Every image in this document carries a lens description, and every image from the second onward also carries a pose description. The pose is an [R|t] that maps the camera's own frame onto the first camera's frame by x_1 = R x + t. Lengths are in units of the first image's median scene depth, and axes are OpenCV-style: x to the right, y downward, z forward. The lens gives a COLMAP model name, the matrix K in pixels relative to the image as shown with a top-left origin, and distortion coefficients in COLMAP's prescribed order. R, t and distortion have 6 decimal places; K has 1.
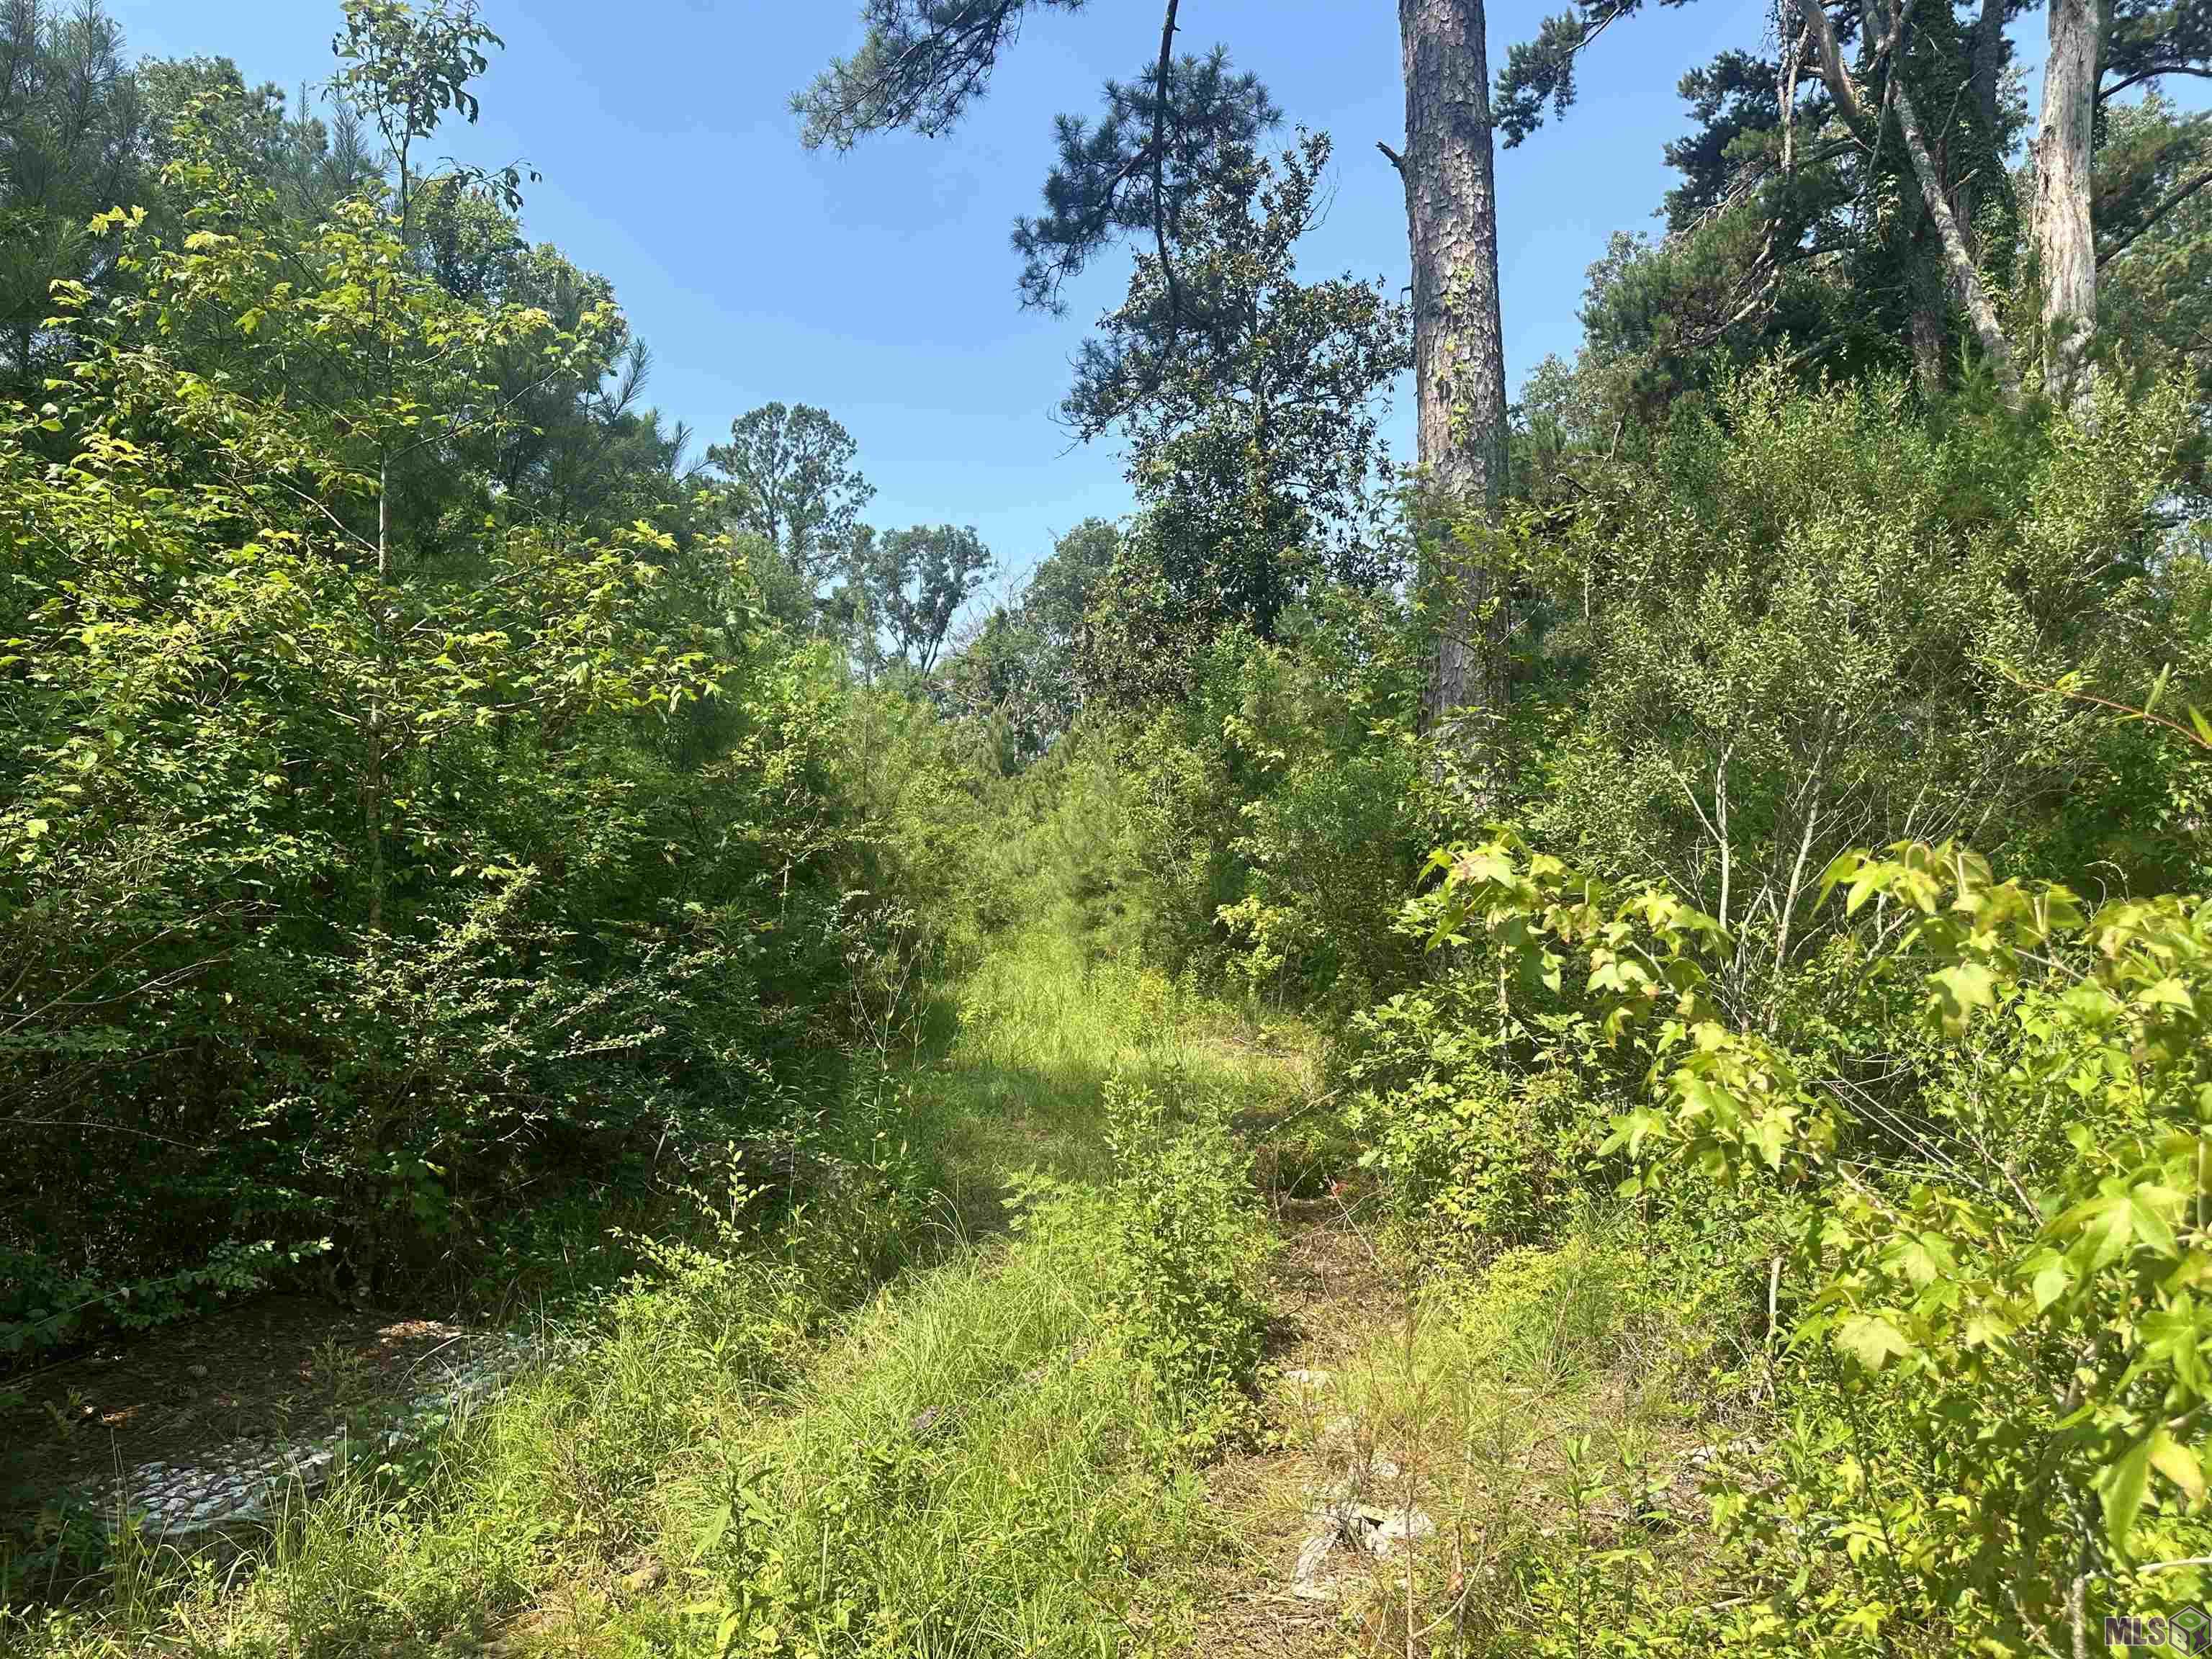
lens RADIAL K [[1530.2, 0, 1112.7], [0, 1530.2, 855.2], [0, 0, 1]] dist [0.154310, -0.281676]
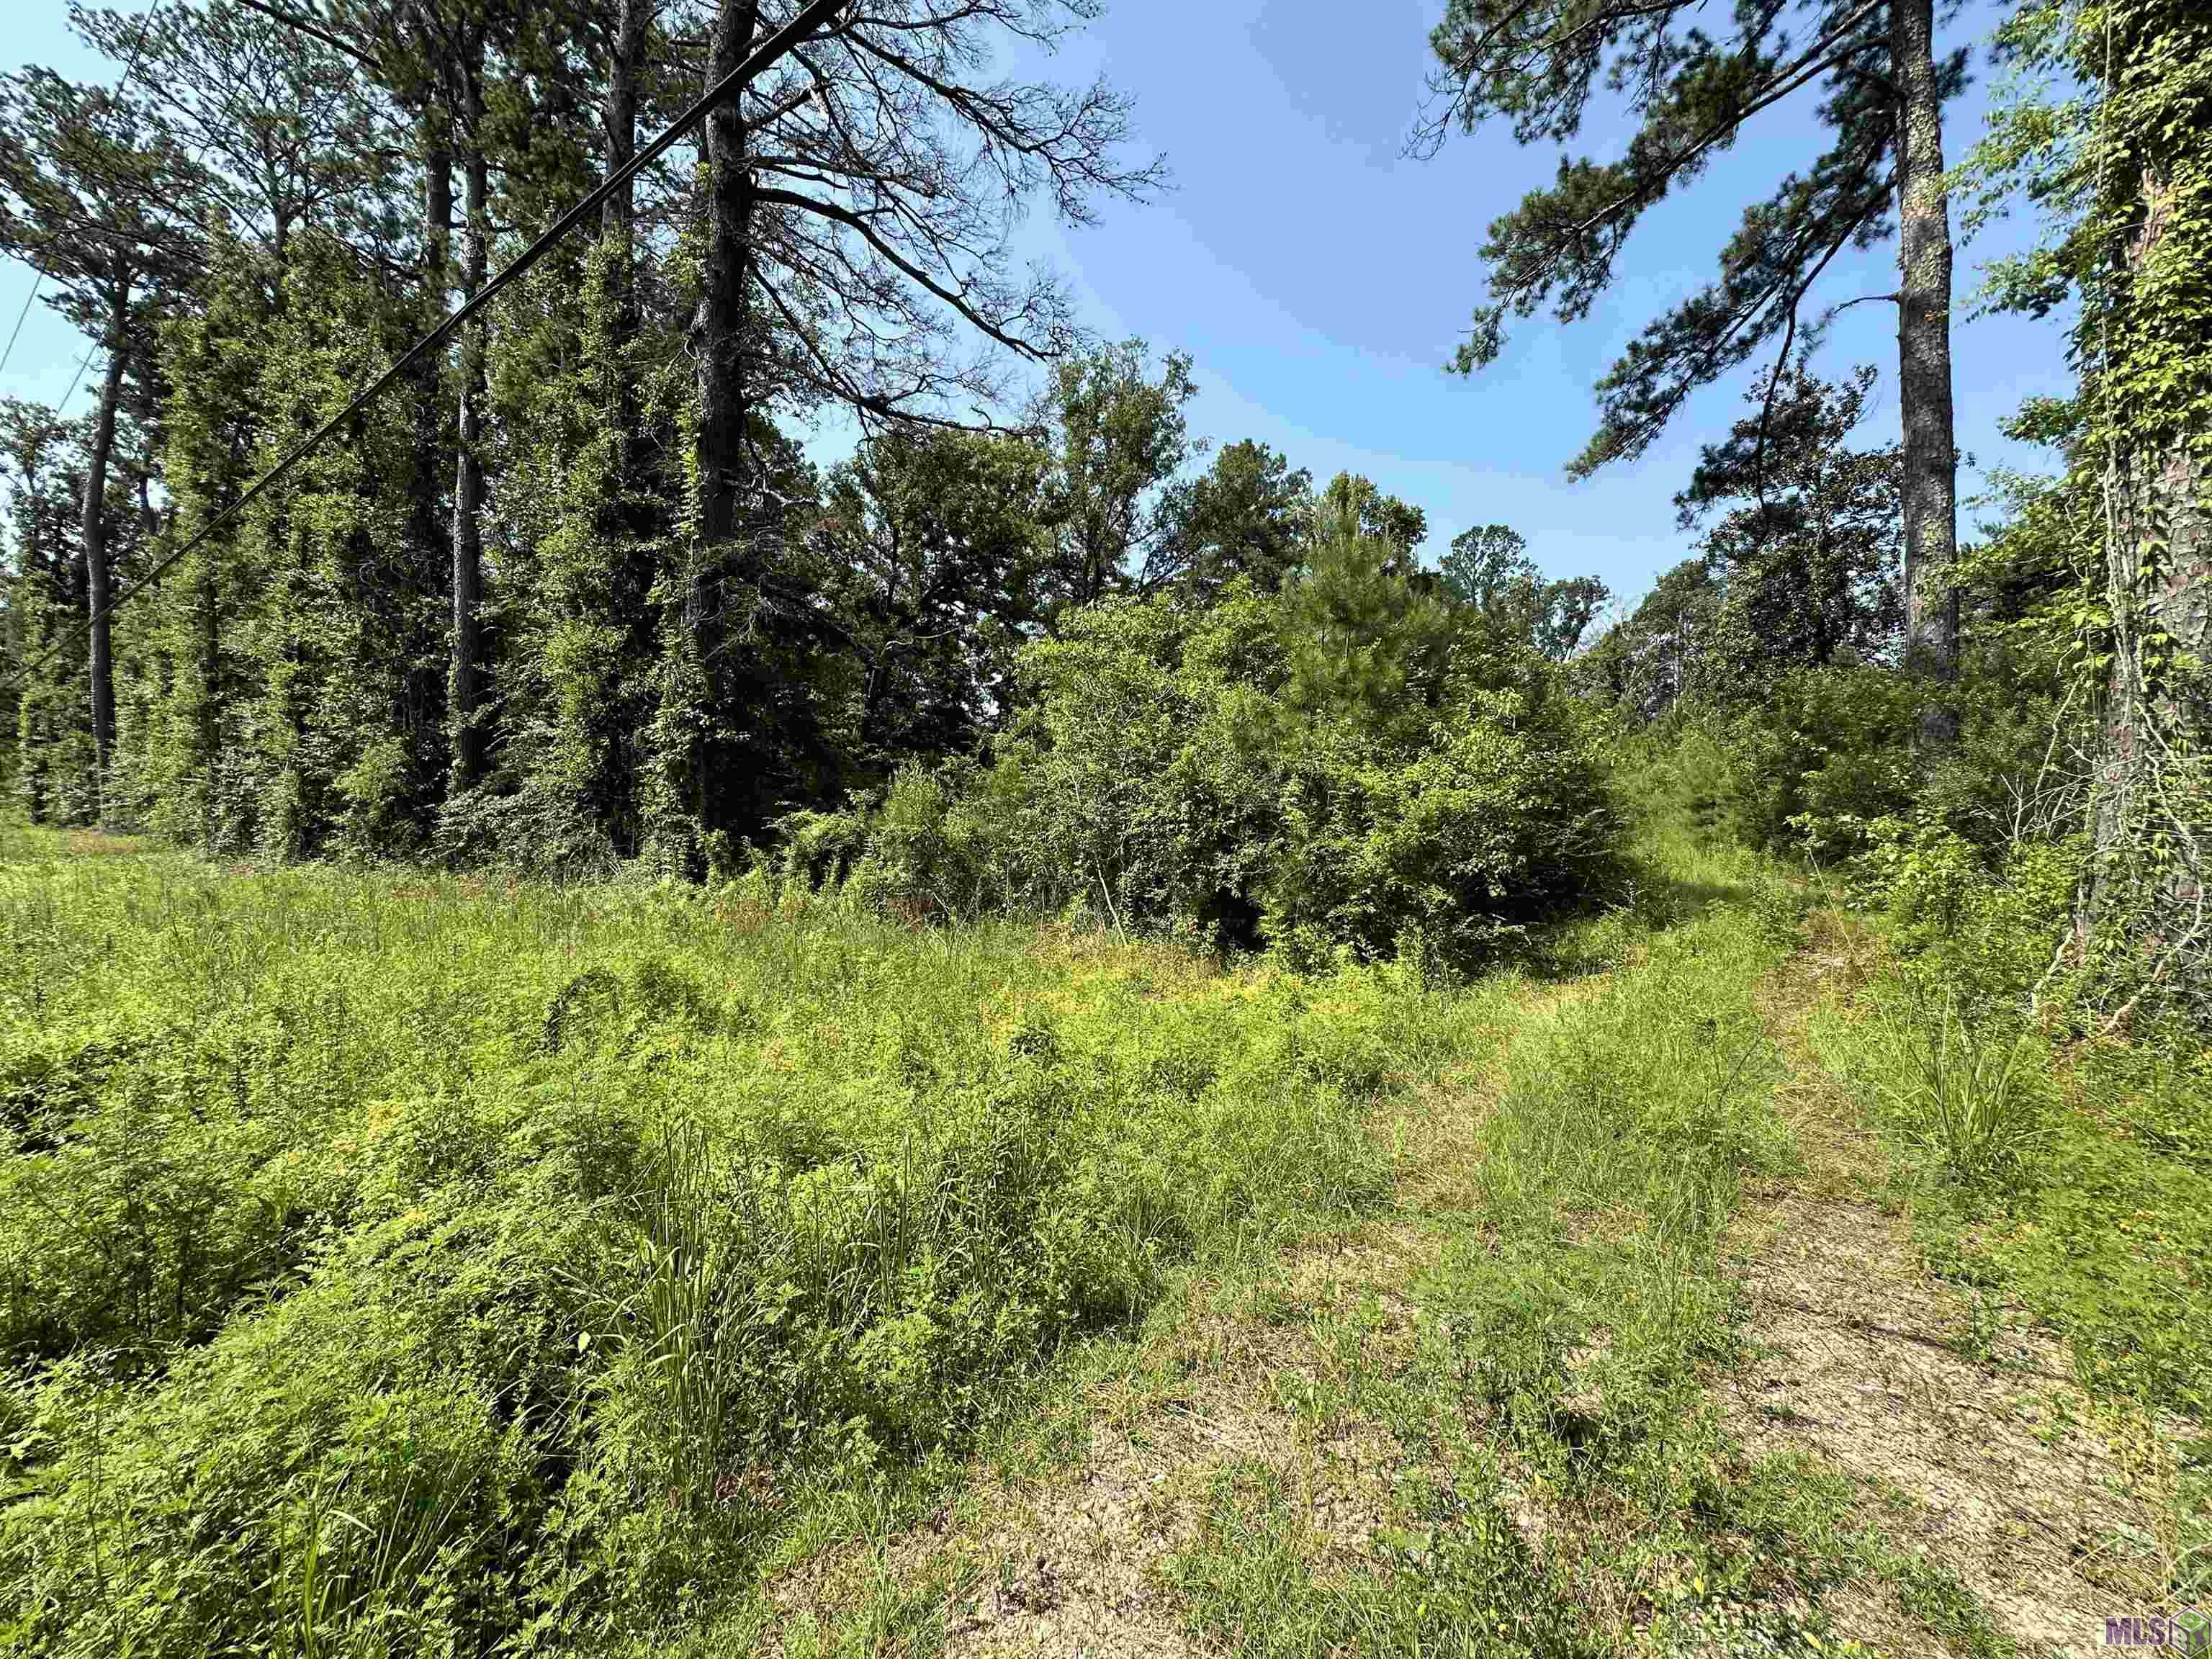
lens RADIAL K [[879.8, 0, 1106.5], [0, 879.8, 831.6], [0, 0, 1]] dist [-0.003792, 0.000772]
pose [[0.833317, 0.019975, -0.552435, -0.007506], [0.013346, 0.998329, 0.056229, -0.004402], [0.552634, -0.054229, 0.831658, -0.090505]]
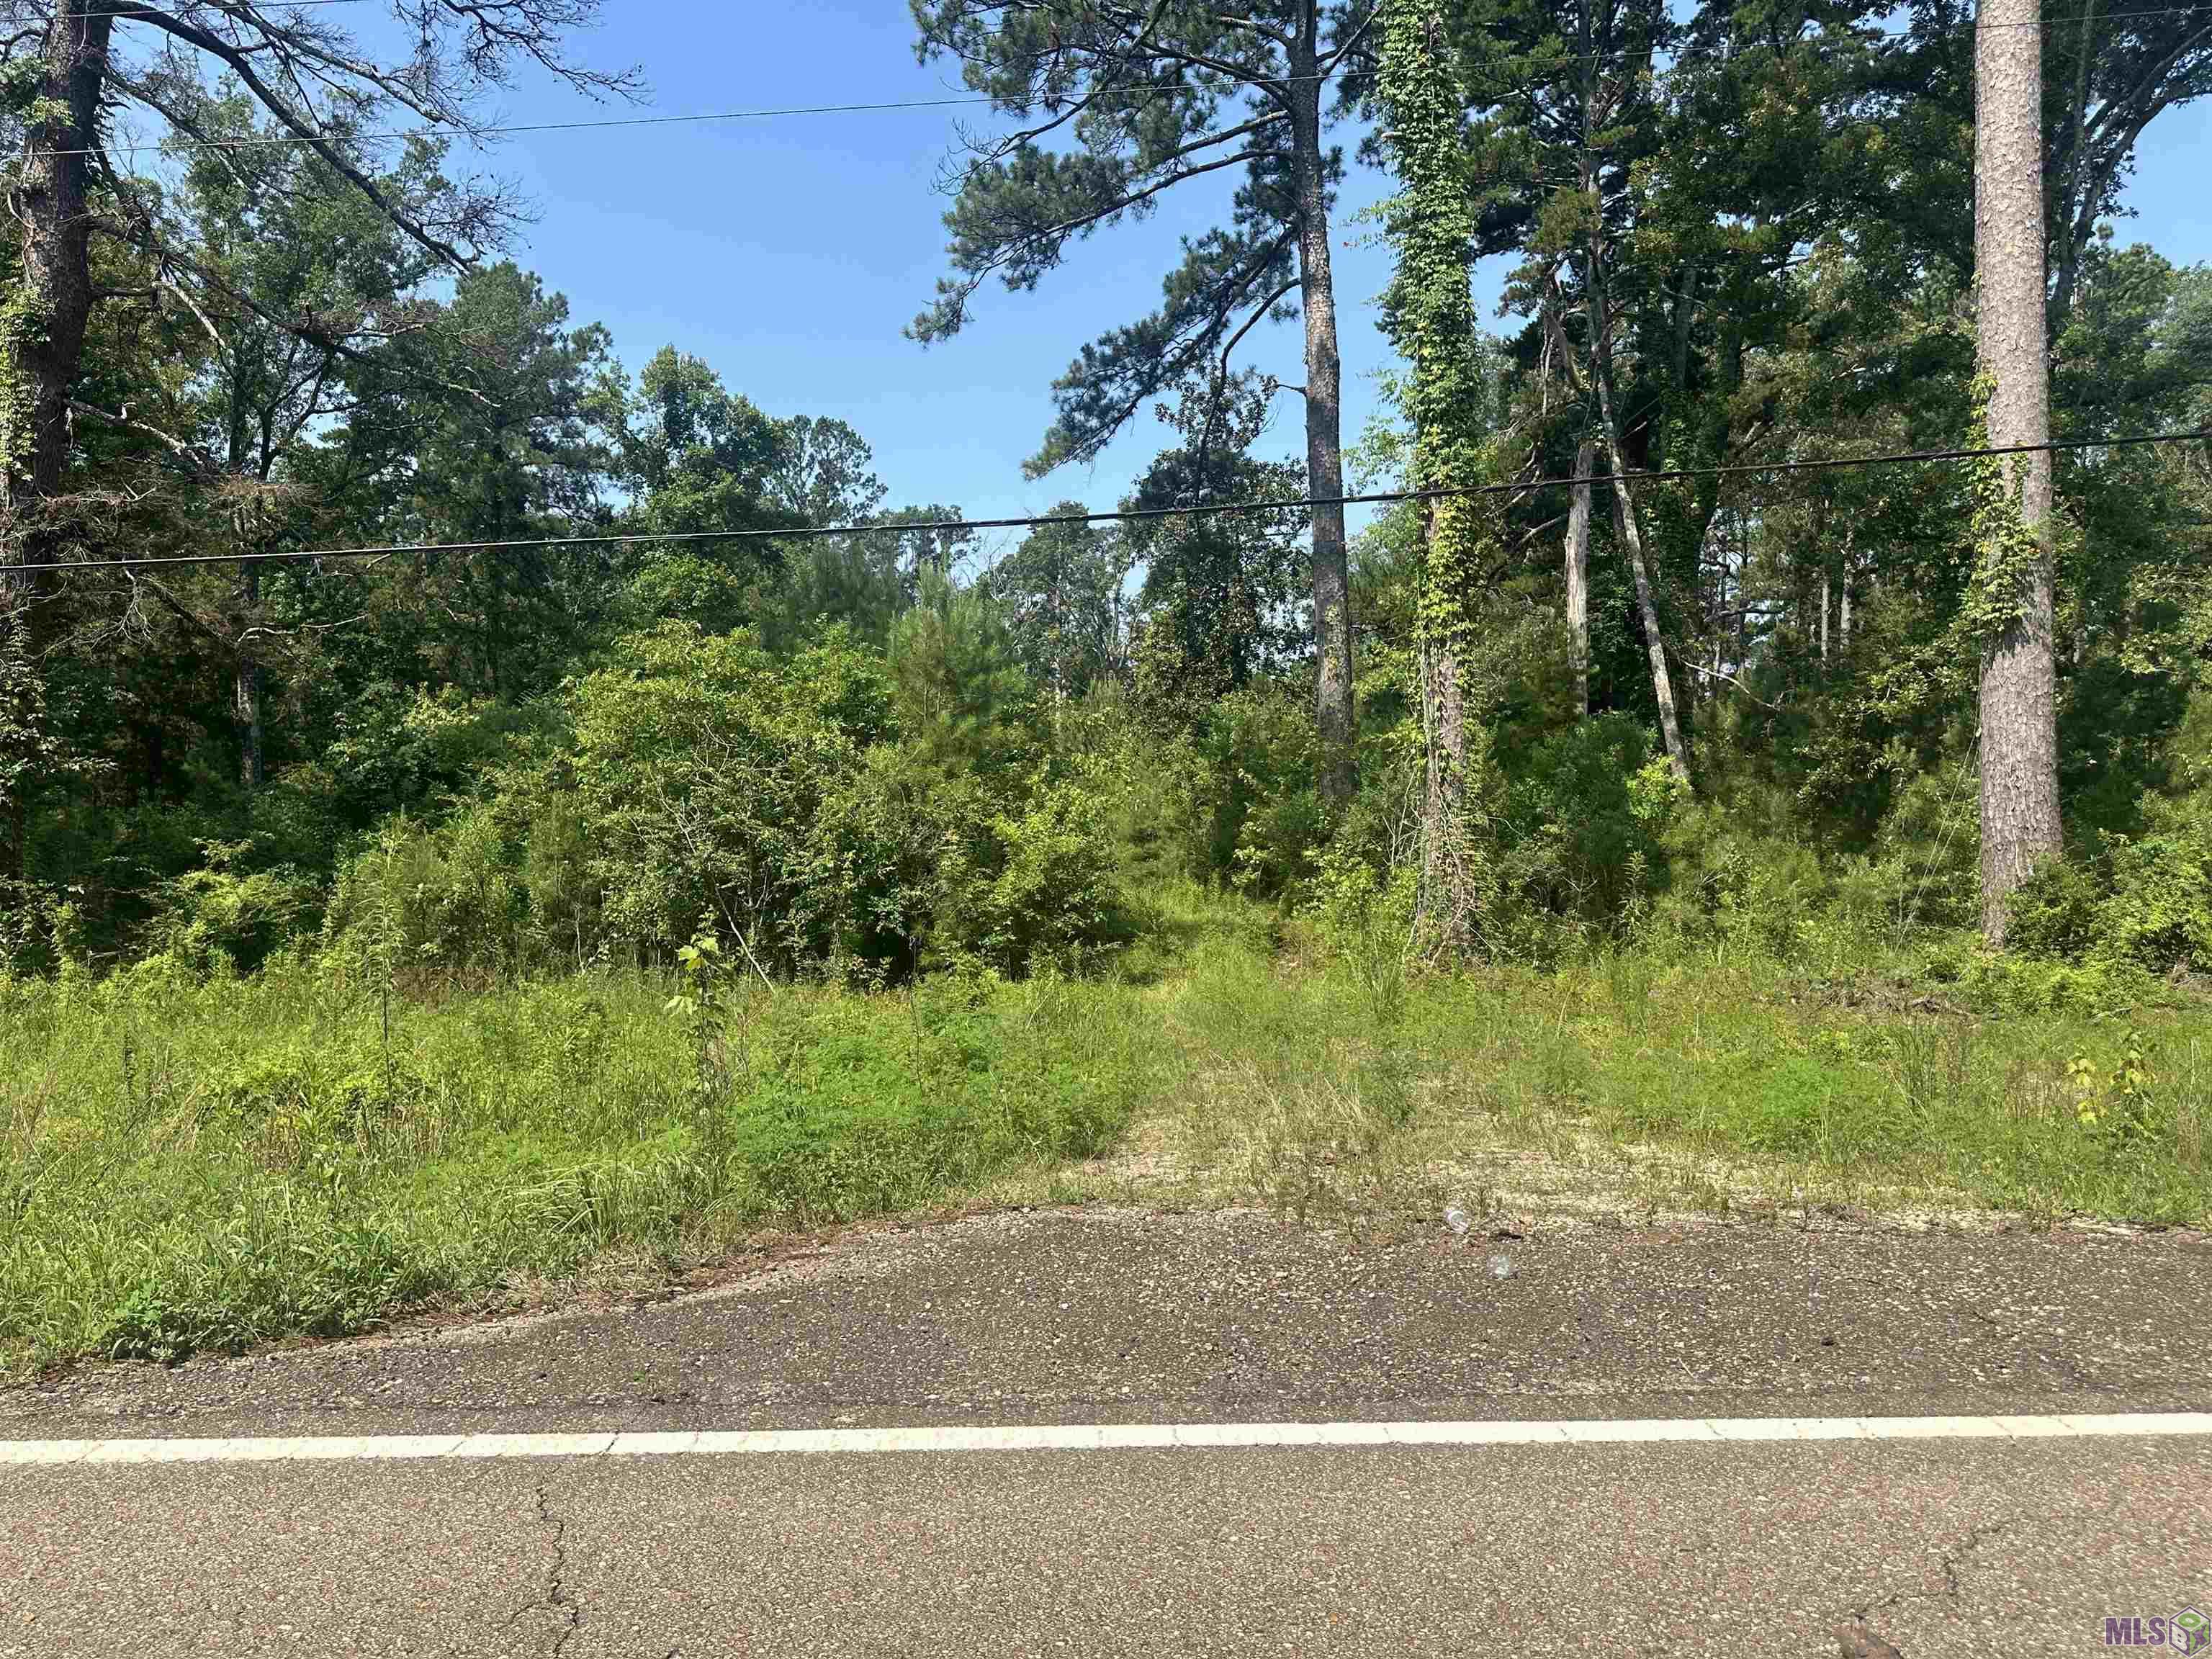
lens RADIAL K [[1530.2, 0, 1112.7], [0, 1530.2, 855.2], [0, 0, 1]] dist [0.154310, -0.281676]
pose [[0.999217, -0.013307, 0.037263, -0.030818], [0.011606, 0.998896, 0.045513, -0.010005], [-0.037827, -0.045045, 0.998269, -0.197008]]
